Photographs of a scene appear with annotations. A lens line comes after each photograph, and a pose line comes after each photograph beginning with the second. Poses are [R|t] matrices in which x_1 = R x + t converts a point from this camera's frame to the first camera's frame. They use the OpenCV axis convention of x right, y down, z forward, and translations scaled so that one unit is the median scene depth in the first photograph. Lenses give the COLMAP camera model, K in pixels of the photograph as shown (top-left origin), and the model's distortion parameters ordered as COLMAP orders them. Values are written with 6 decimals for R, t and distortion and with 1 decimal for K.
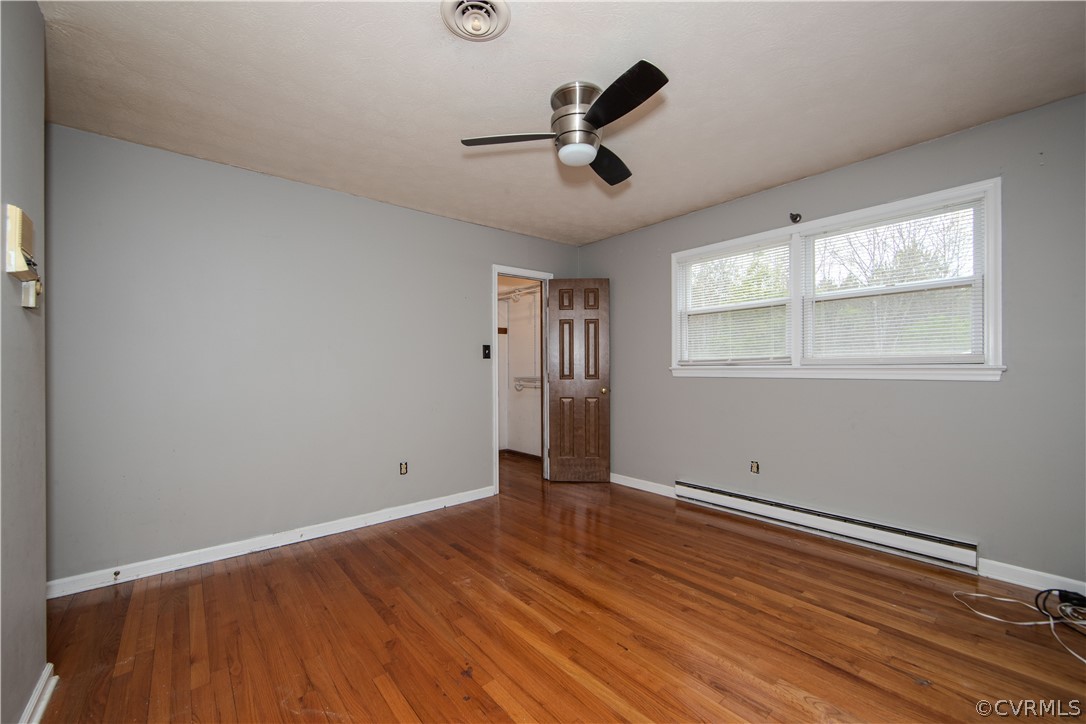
lens RADIAL K [[440.0, 0, 538.1], [0, 440.0, 369.5], [0, 0, 1]] dist [-0.015115, 0.000196]
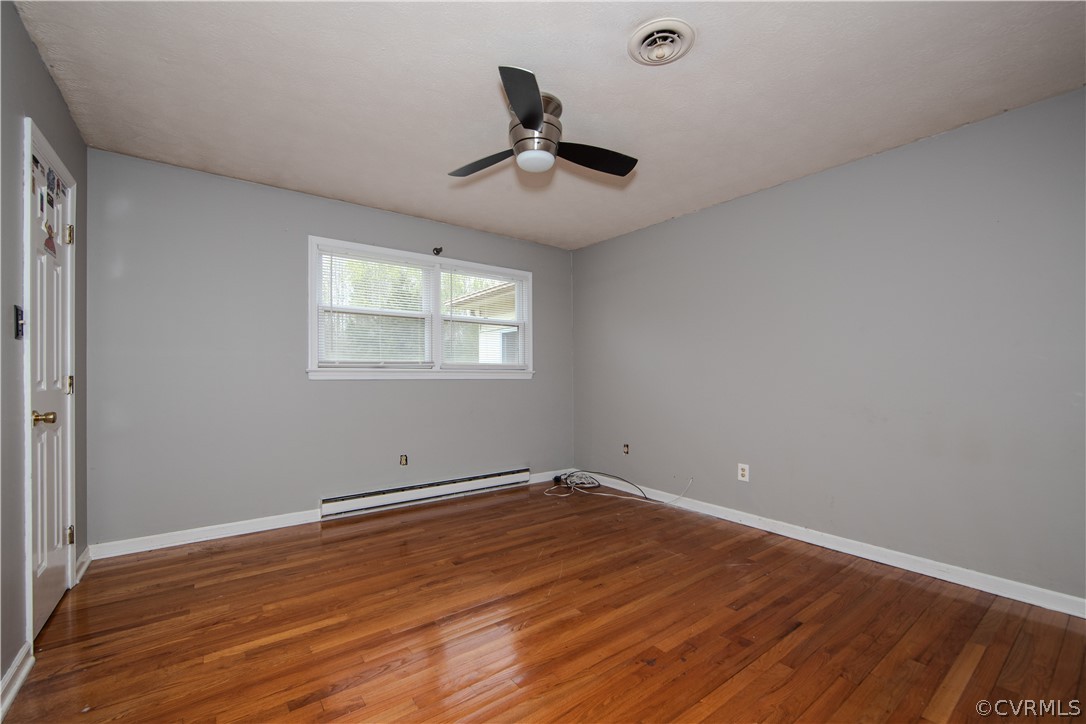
lens RADIAL K [[440.0, 0, 538.1], [0, 440.0, 369.5], [0, 0, 1]] dist [-0.015115, 0.000196]
pose [[0.055183, 0.017386, 0.998325, -0.619480], [-0.000283, 0.999849, -0.017397, 0.013426], [-0.998476, 0.000678, 0.055180, 0.616245]]
